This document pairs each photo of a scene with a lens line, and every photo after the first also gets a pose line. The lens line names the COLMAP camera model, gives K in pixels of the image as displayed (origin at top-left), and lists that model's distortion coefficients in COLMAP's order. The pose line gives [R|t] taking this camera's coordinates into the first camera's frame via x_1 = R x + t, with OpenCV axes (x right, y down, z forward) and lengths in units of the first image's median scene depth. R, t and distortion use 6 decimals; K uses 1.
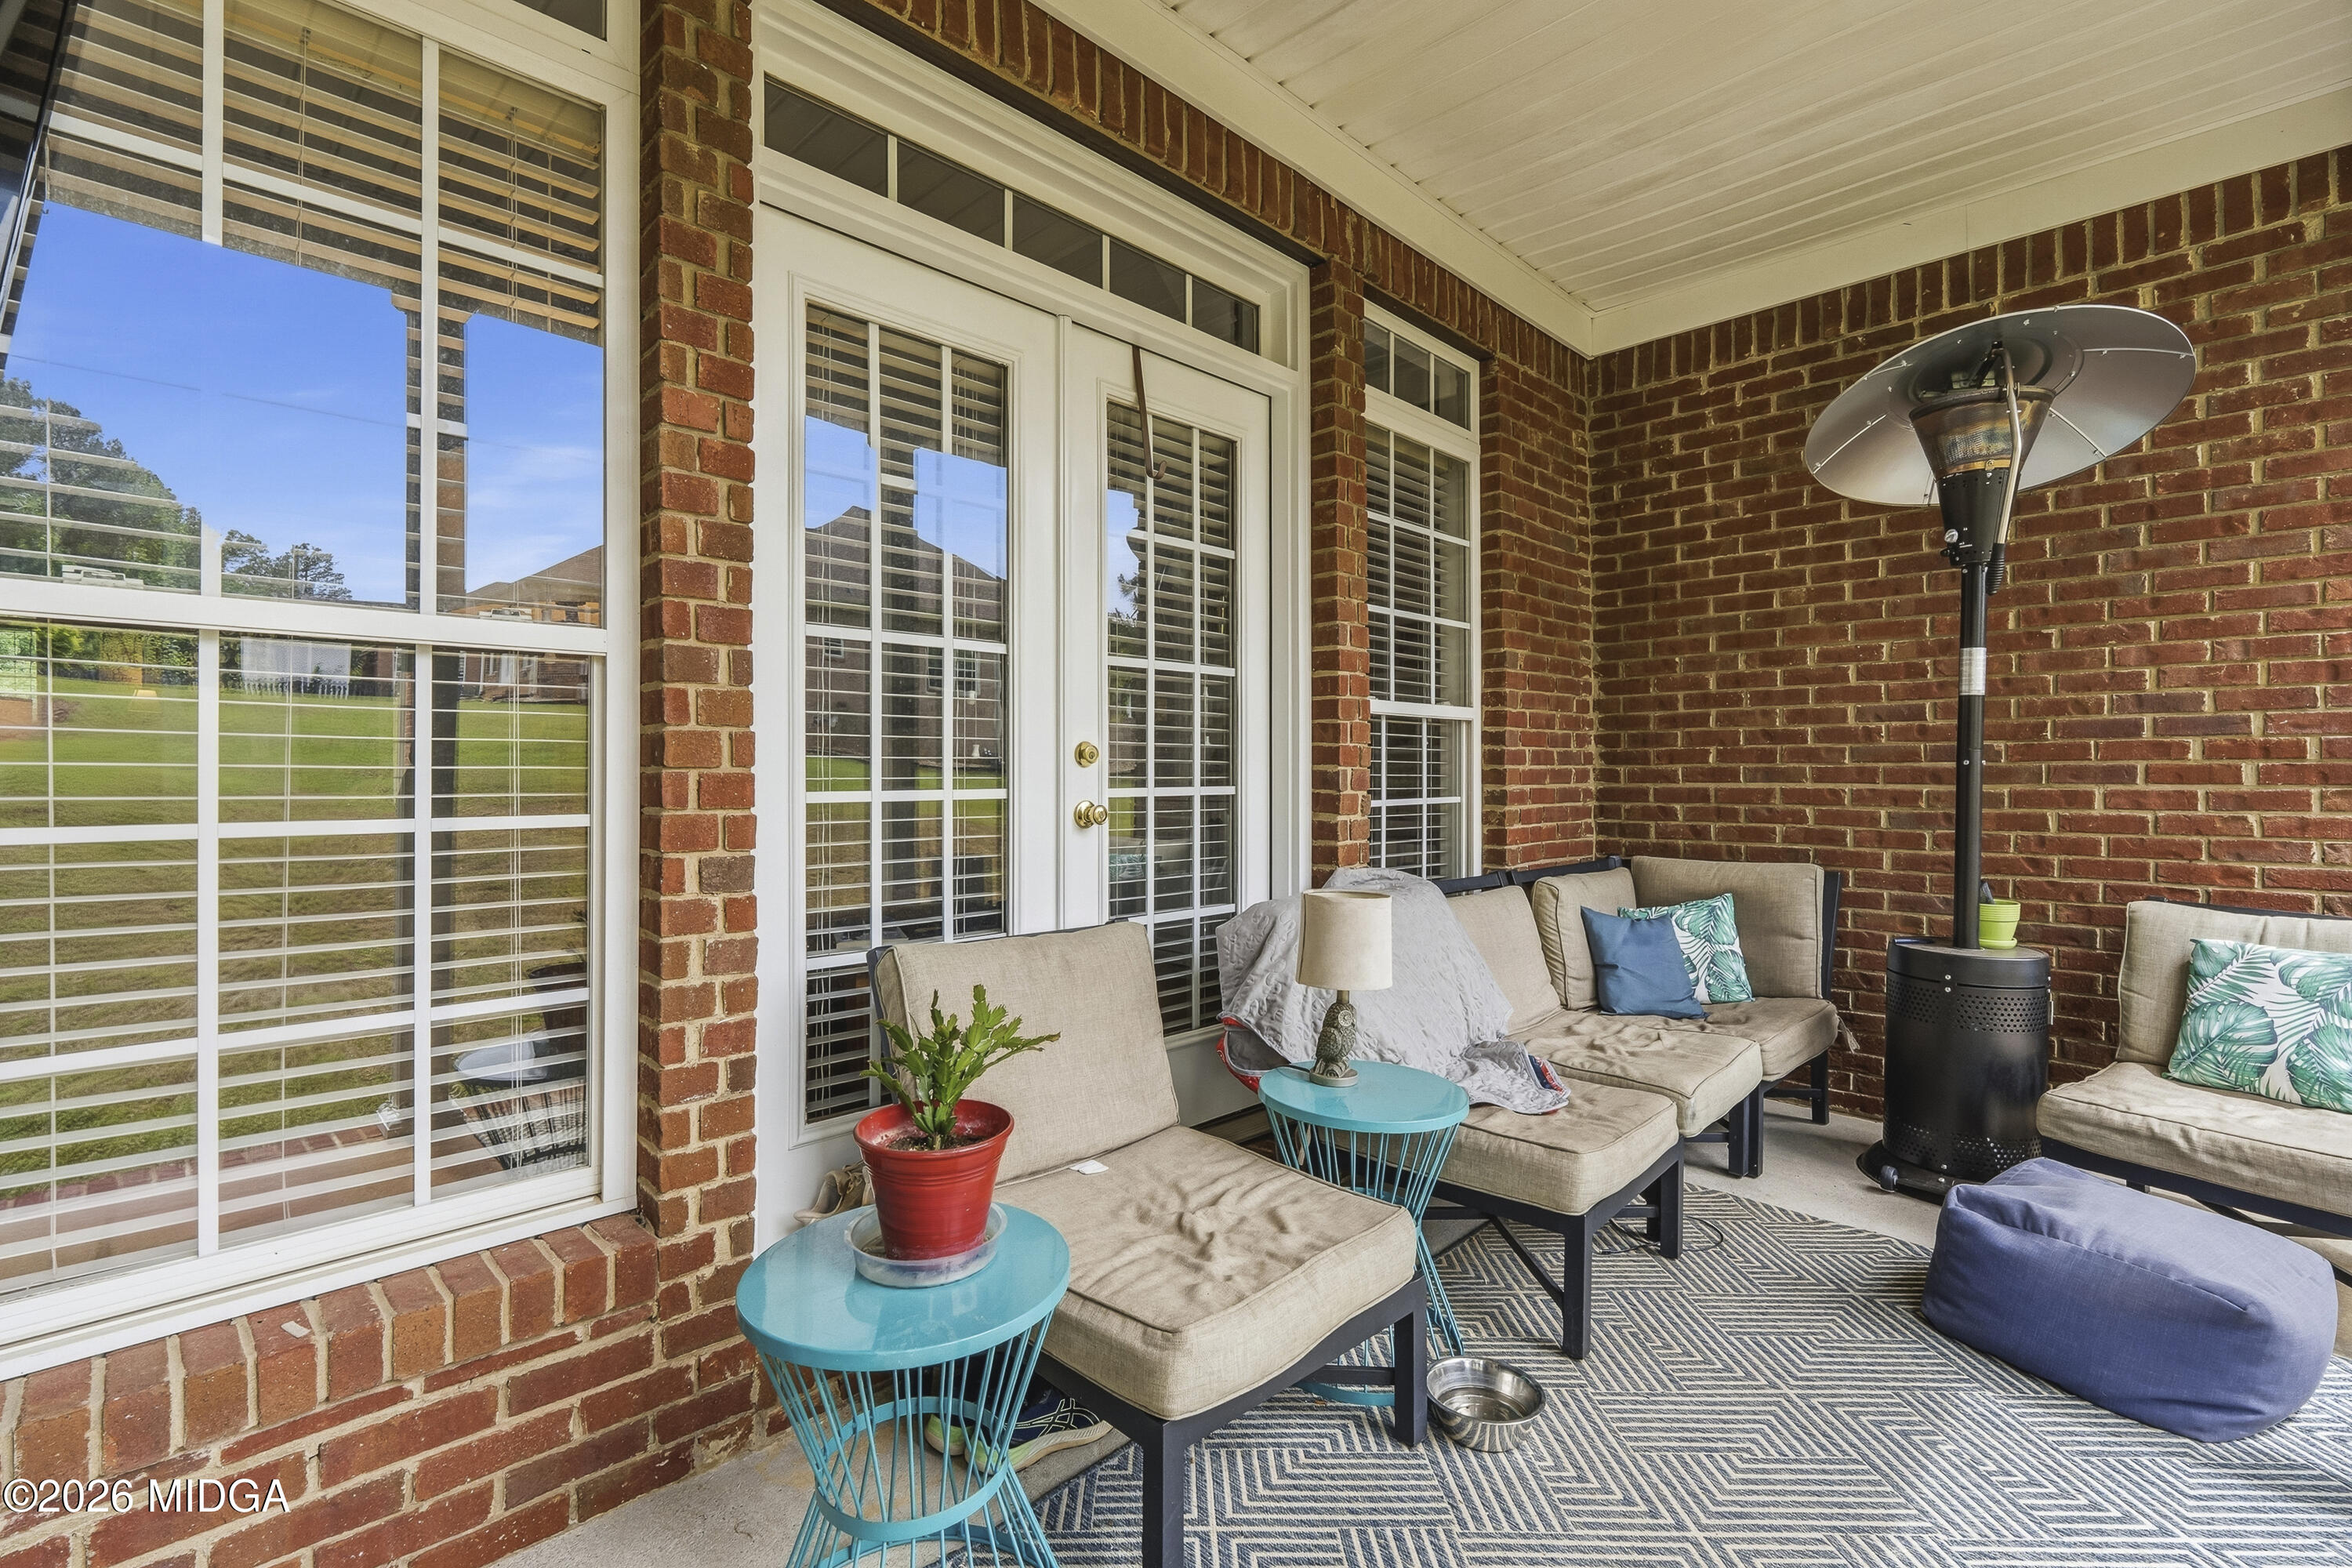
lens RADIAL K [[1058.4, 0, 1168.6], [0, 1058.4, 772.7], [0, 0, 1]] dist [-0.012440, 0.001266]
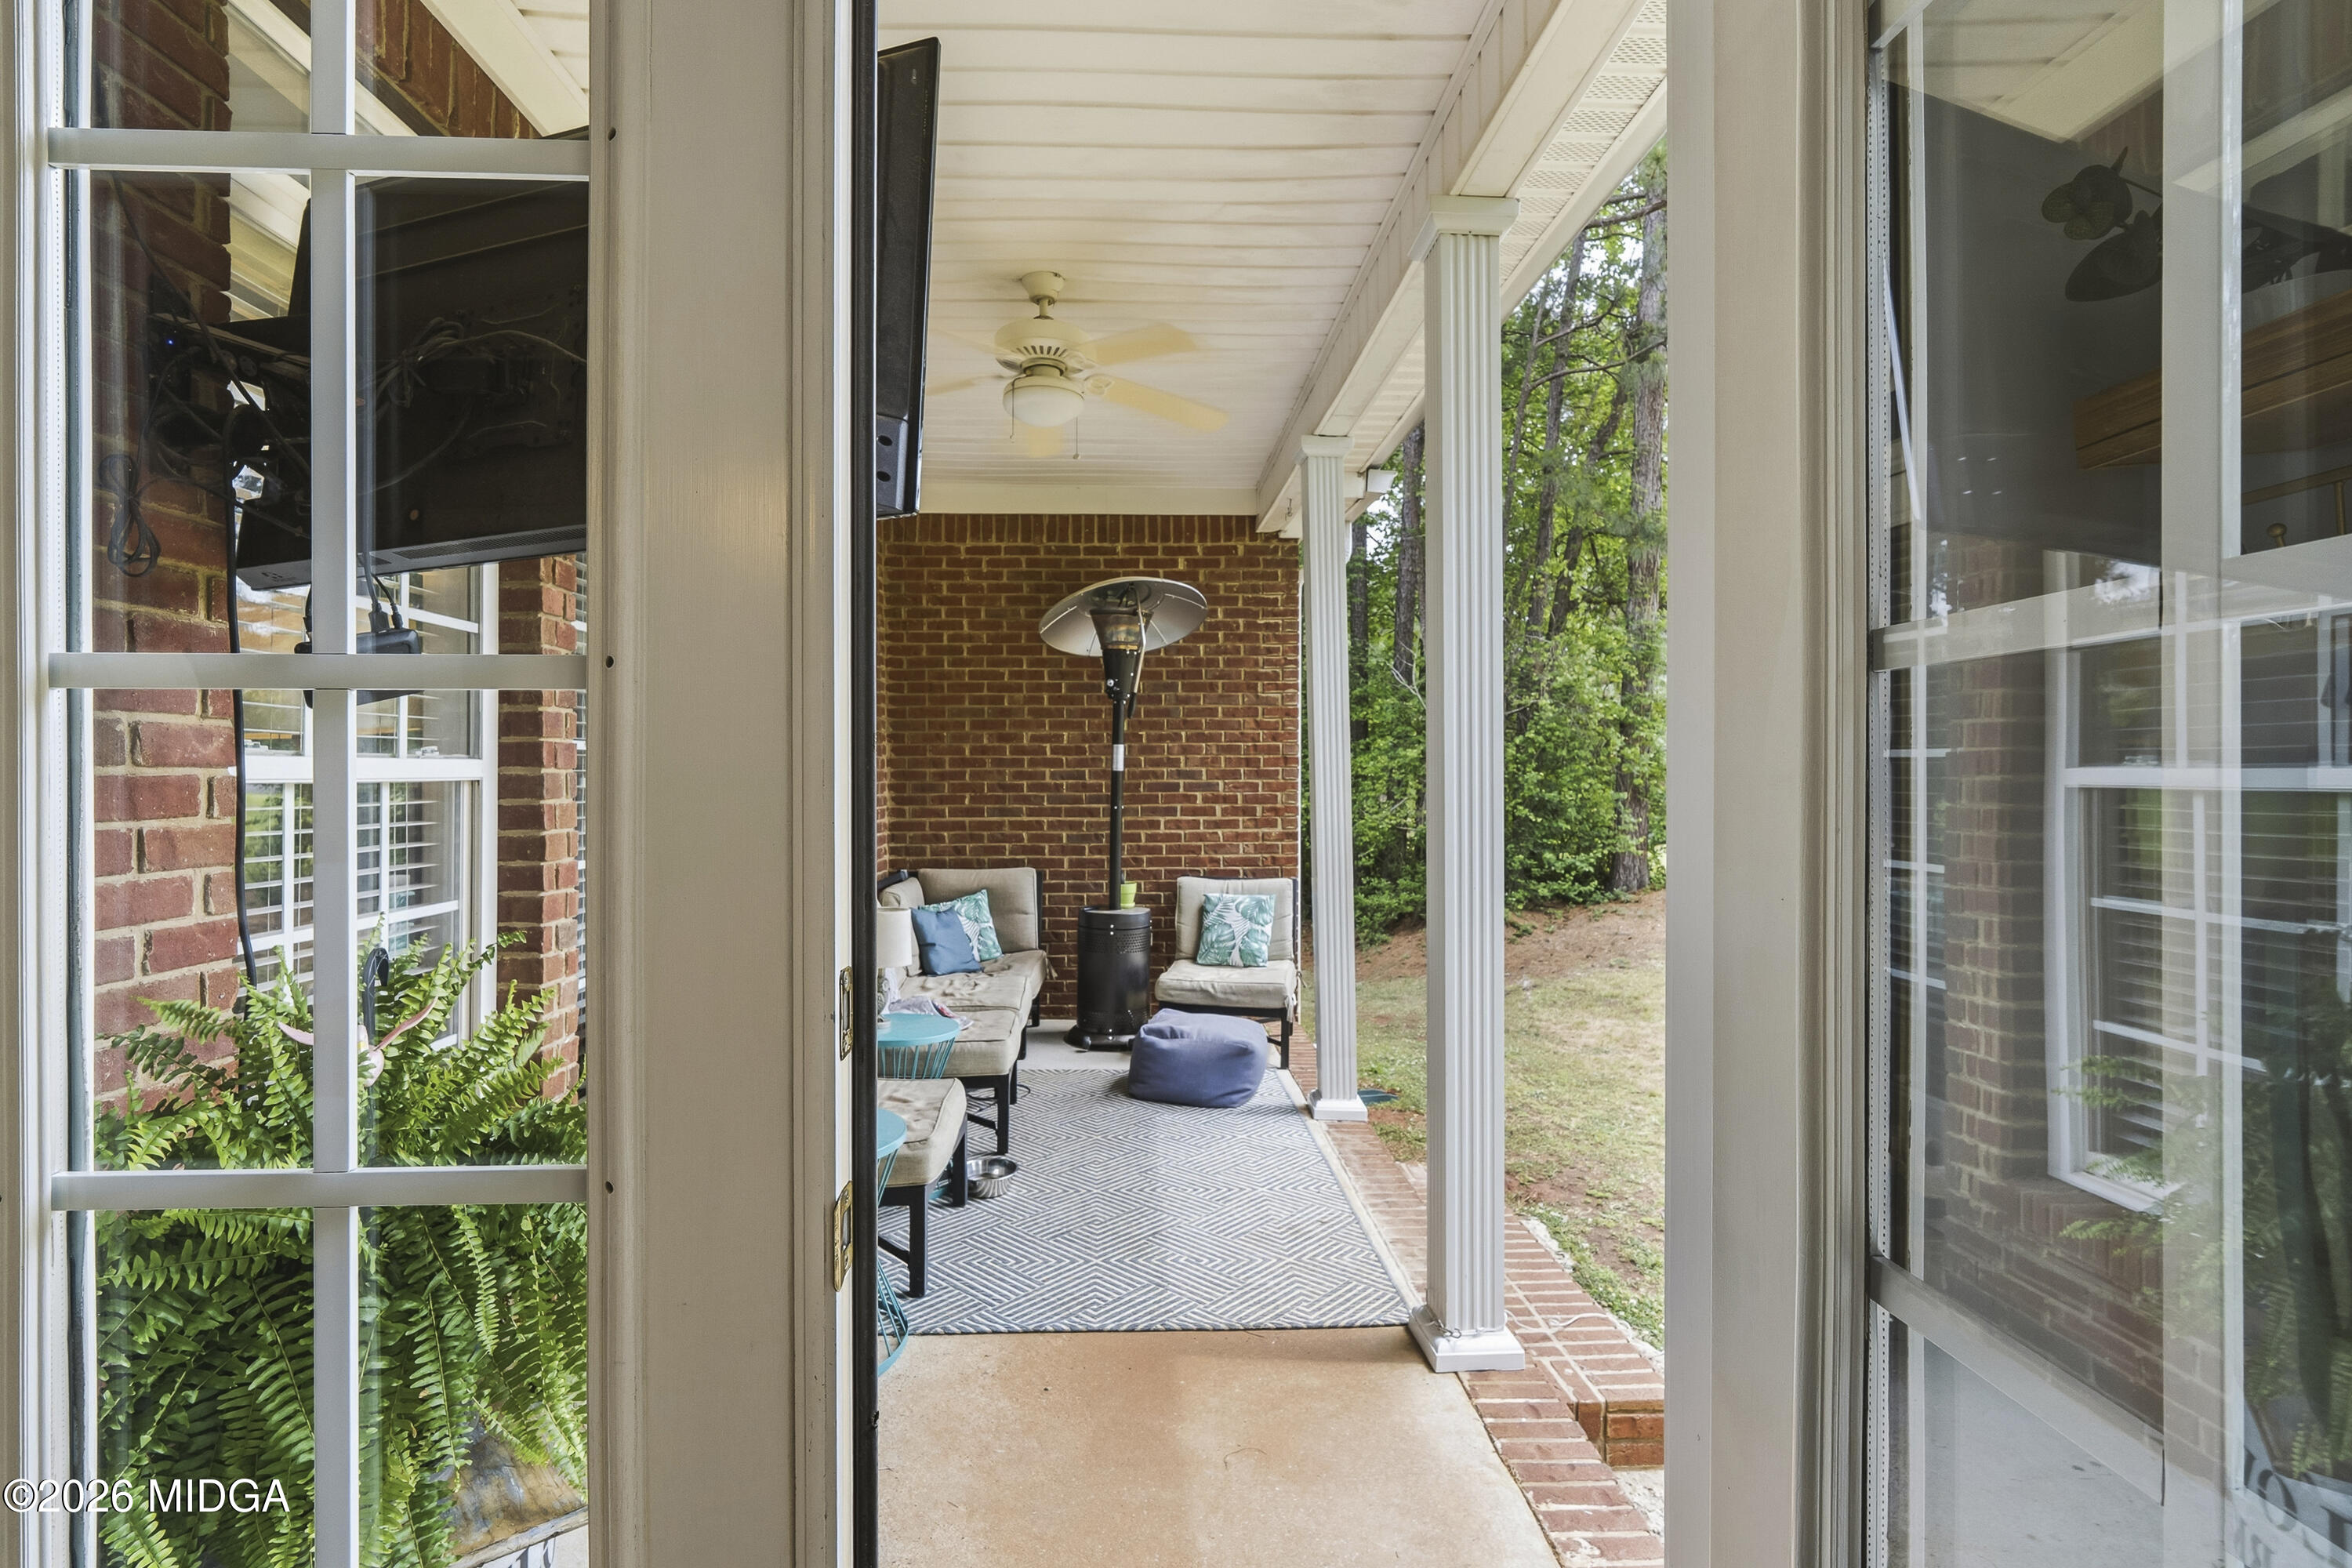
lens RADIAL K [[1058.4, 0, 1168.6], [0, 1058.4, 772.7], [0, 0, 1]] dist [-0.012440, 0.001266]
pose [[0.674019, 0.001671, 0.738712, -0.455689], [0.001052, 0.999994, -0.003222, -0.054743], [-0.738713, 0.002948, 0.674013, -0.258918]]
